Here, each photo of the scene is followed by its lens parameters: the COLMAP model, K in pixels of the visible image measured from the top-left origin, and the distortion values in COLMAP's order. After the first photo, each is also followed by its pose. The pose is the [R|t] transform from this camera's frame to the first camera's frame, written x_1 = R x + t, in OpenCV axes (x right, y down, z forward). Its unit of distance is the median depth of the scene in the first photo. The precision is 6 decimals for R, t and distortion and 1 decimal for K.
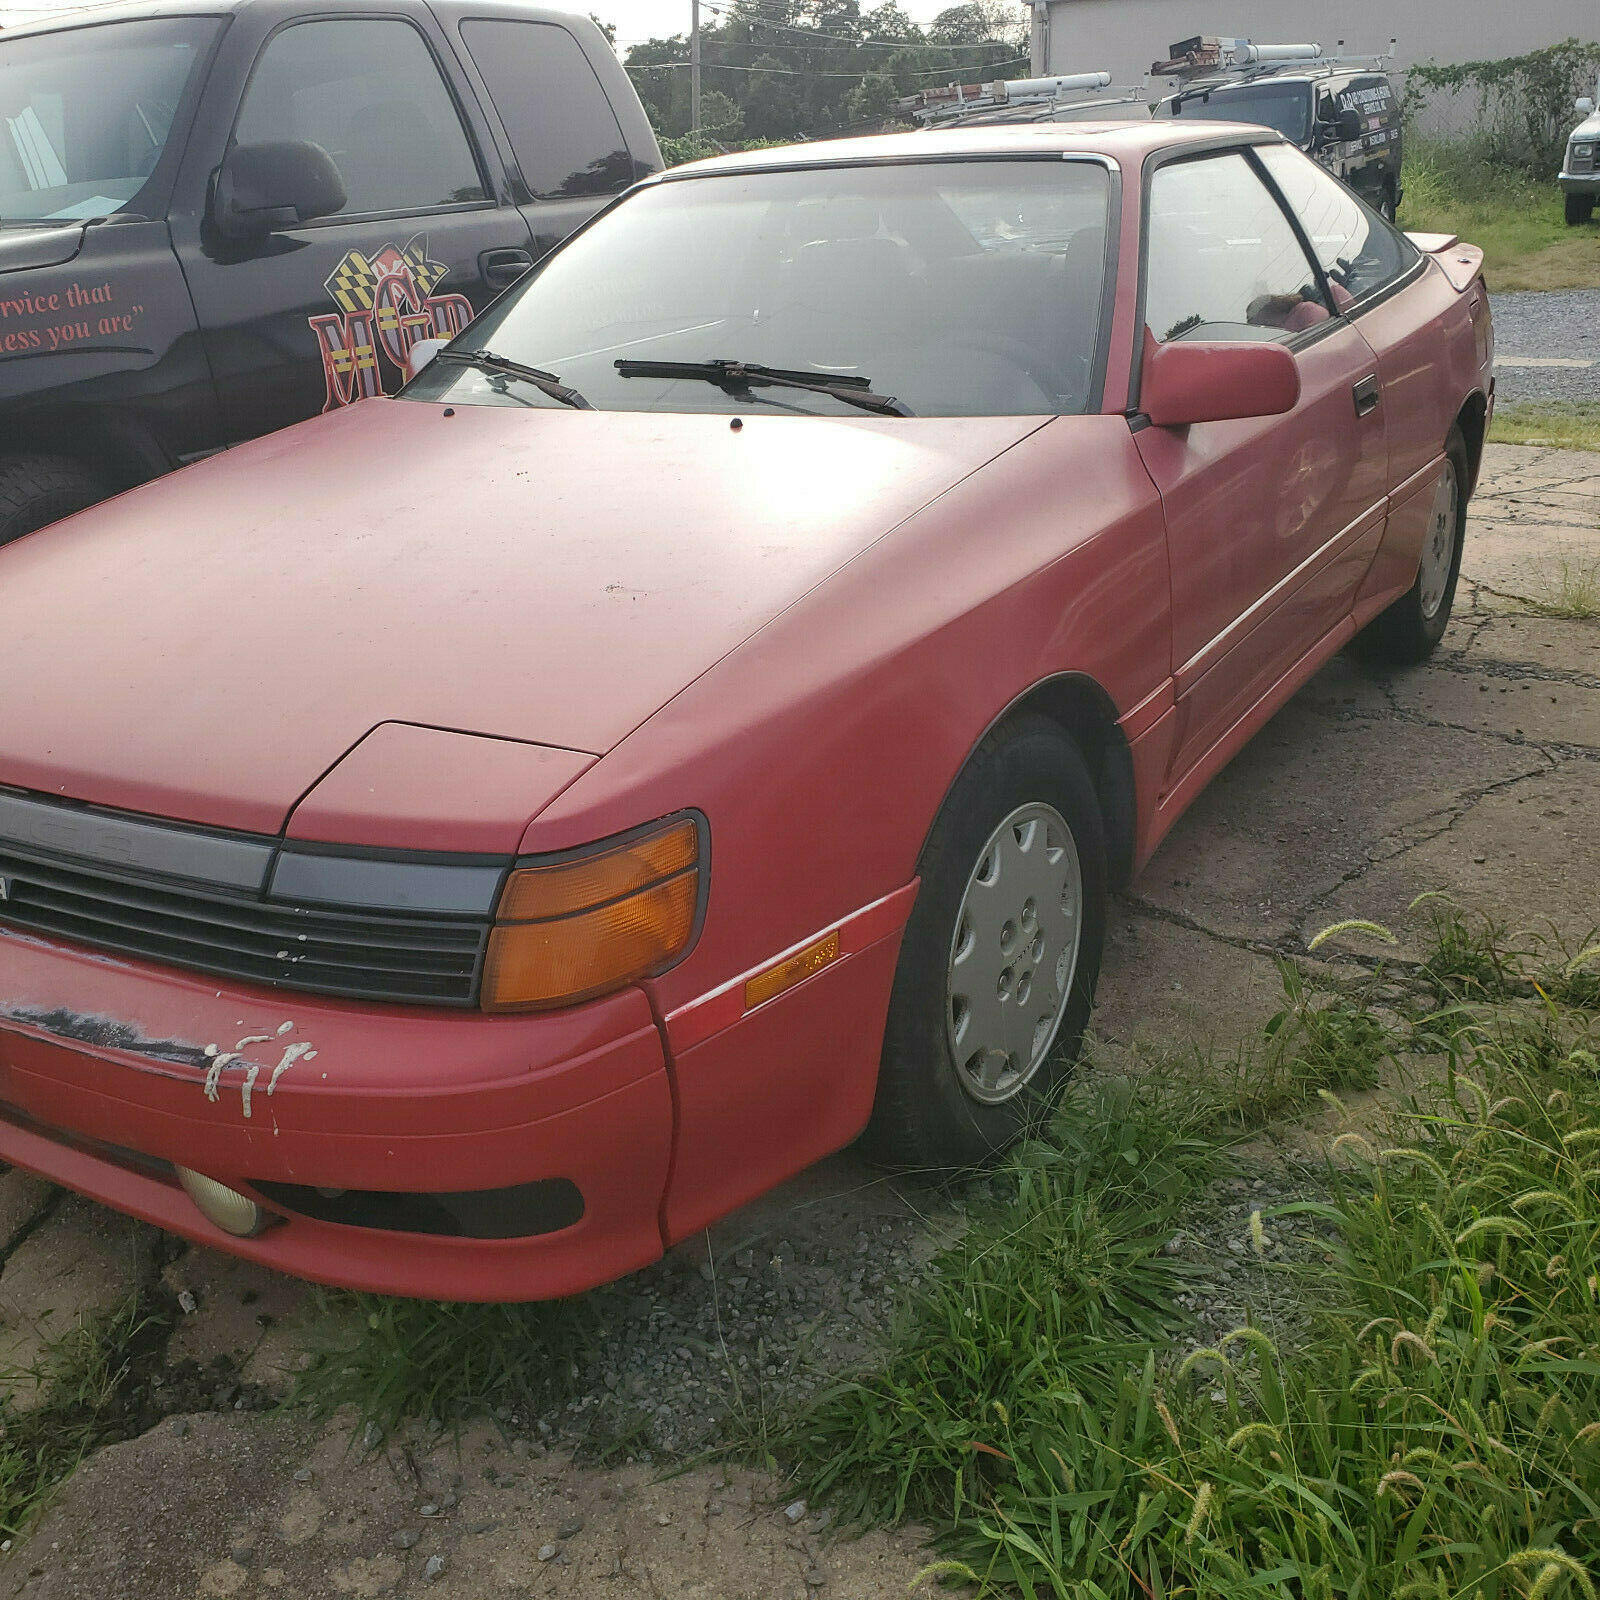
lens RADIAL K [[1730.1, 0, 790.4], [0, 1730.1, 803.4], [0, 0, 1]] dist [0.009587, 0.032787]
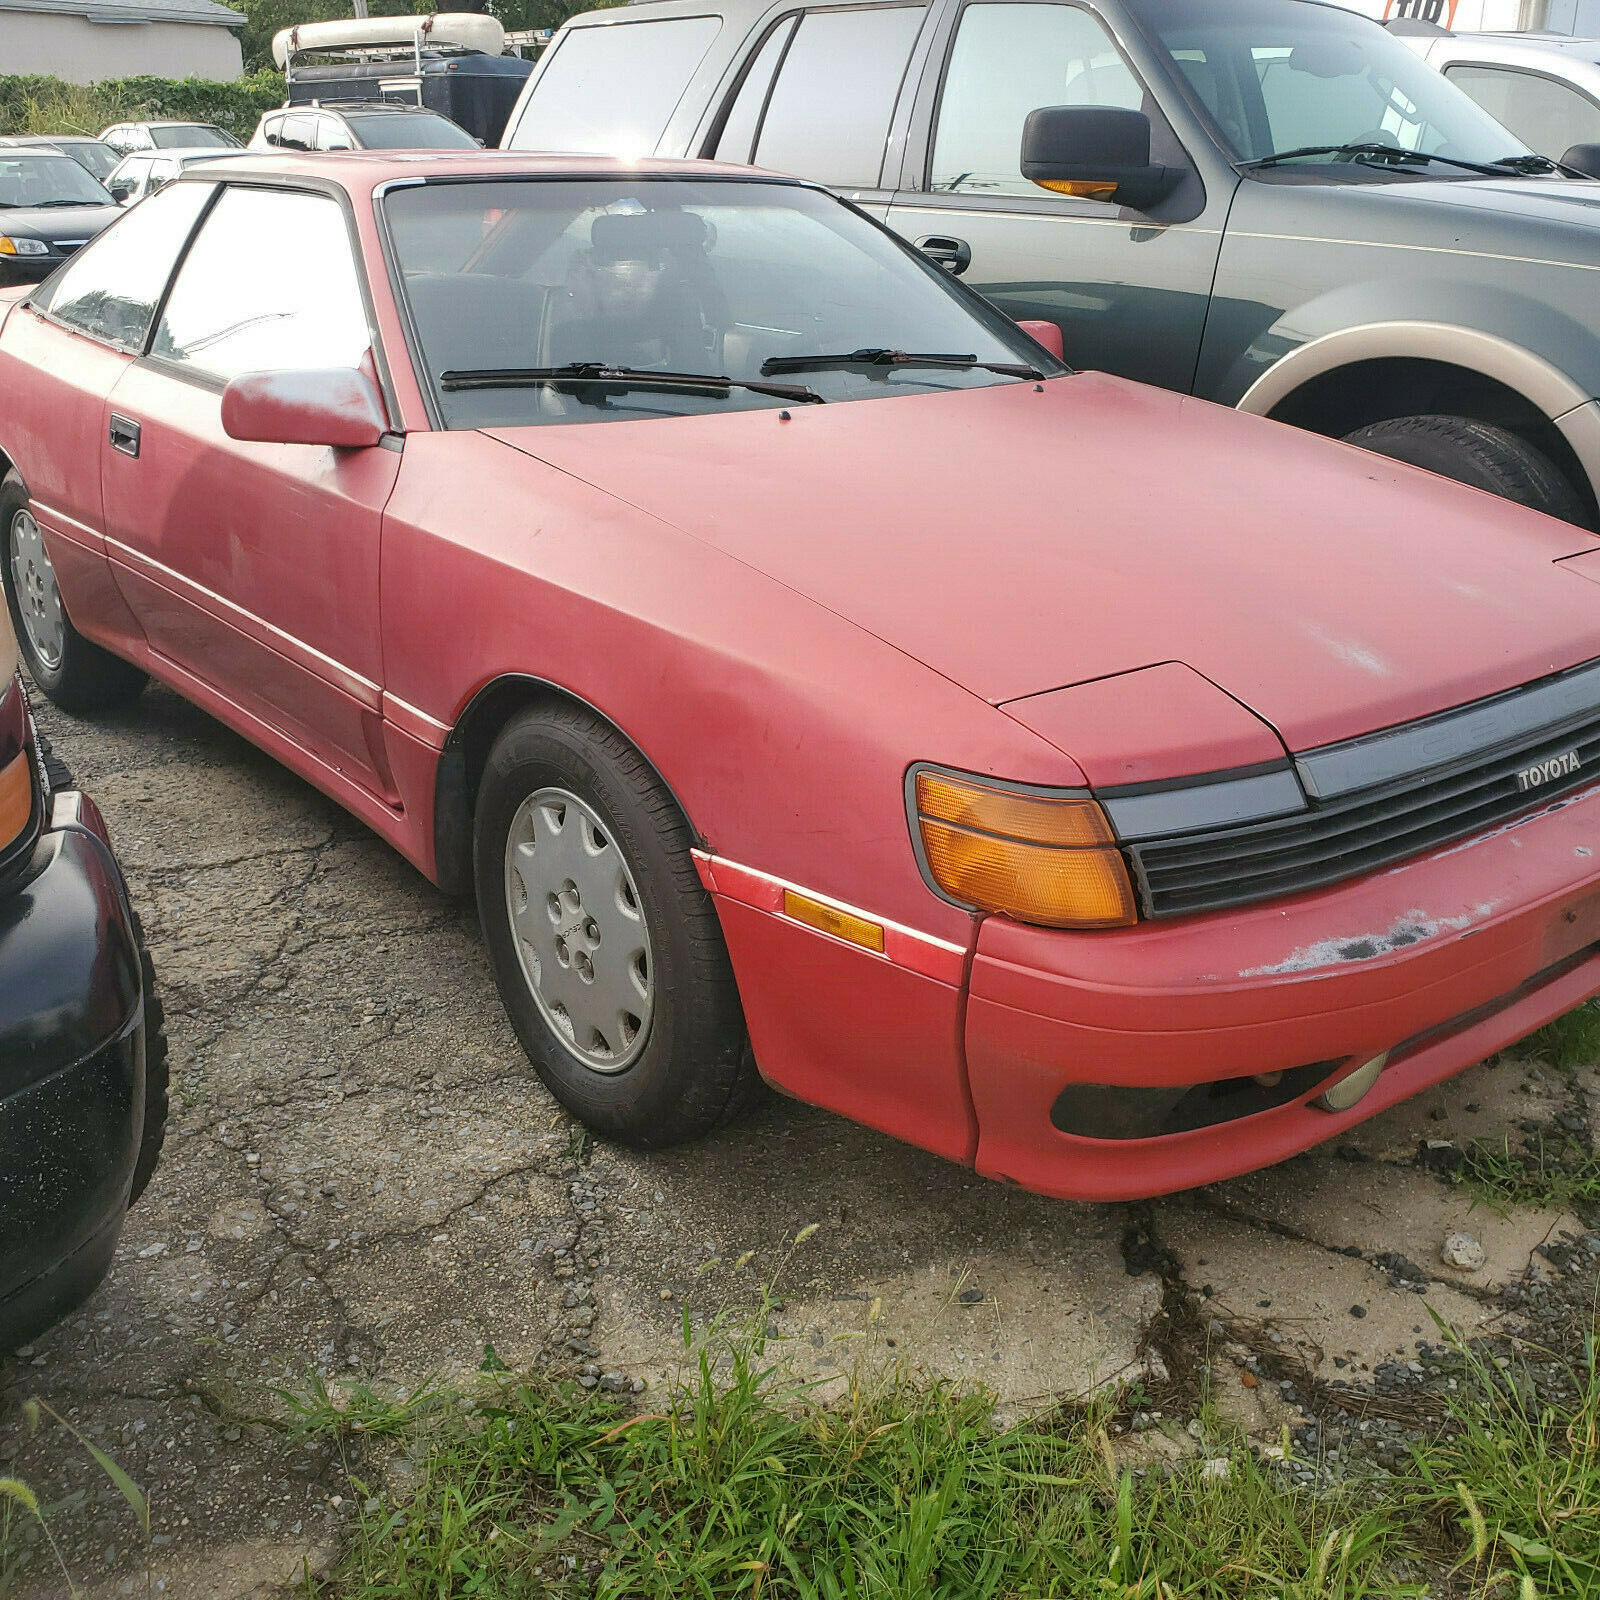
lens RADIAL K [[1746.7, 0, 769.5], [0, 1746.7, 795.6], [0, 0, 1]] dist [0.069222, -0.156900]
pose [[0.265362, -0.260000, 0.928430, -1.176947], [0.310790, 0.934620, 0.172904, -0.208295], [-0.912684, 0.242665, 0.328818, 0.774662]]
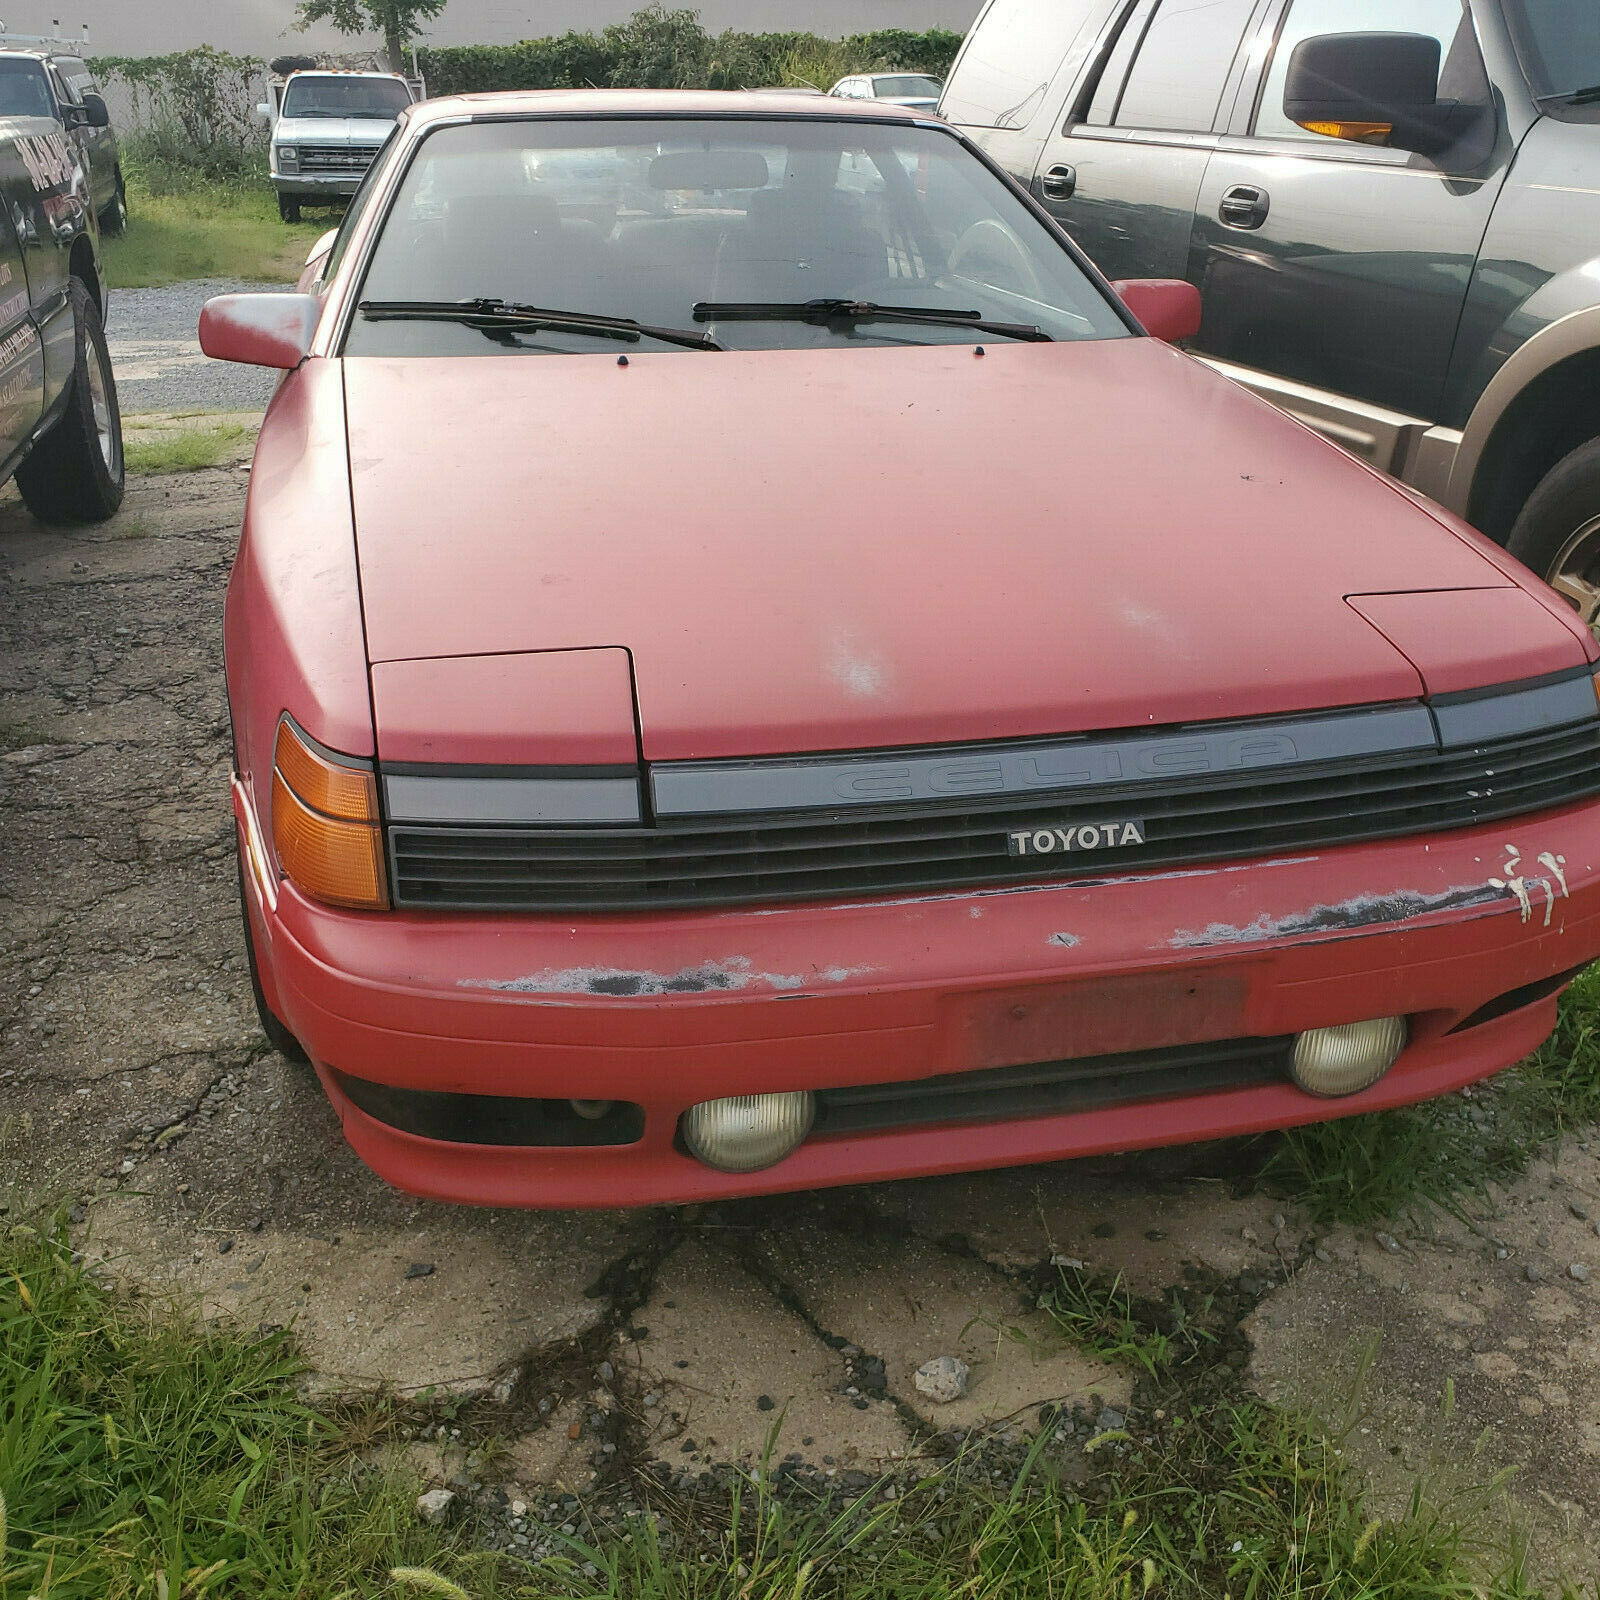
lens RADIAL K [[1730.1, 0, 790.4], [0, 1730.1, 803.4], [0, 0, 1]] dist [0.009587, 0.032787]
pose [[0.663337, -0.211197, 0.717899, -0.868121], [0.213016, 0.972950, 0.089404, -0.063125], [-0.717362, 0.093618, 0.690382, 0.337633]]
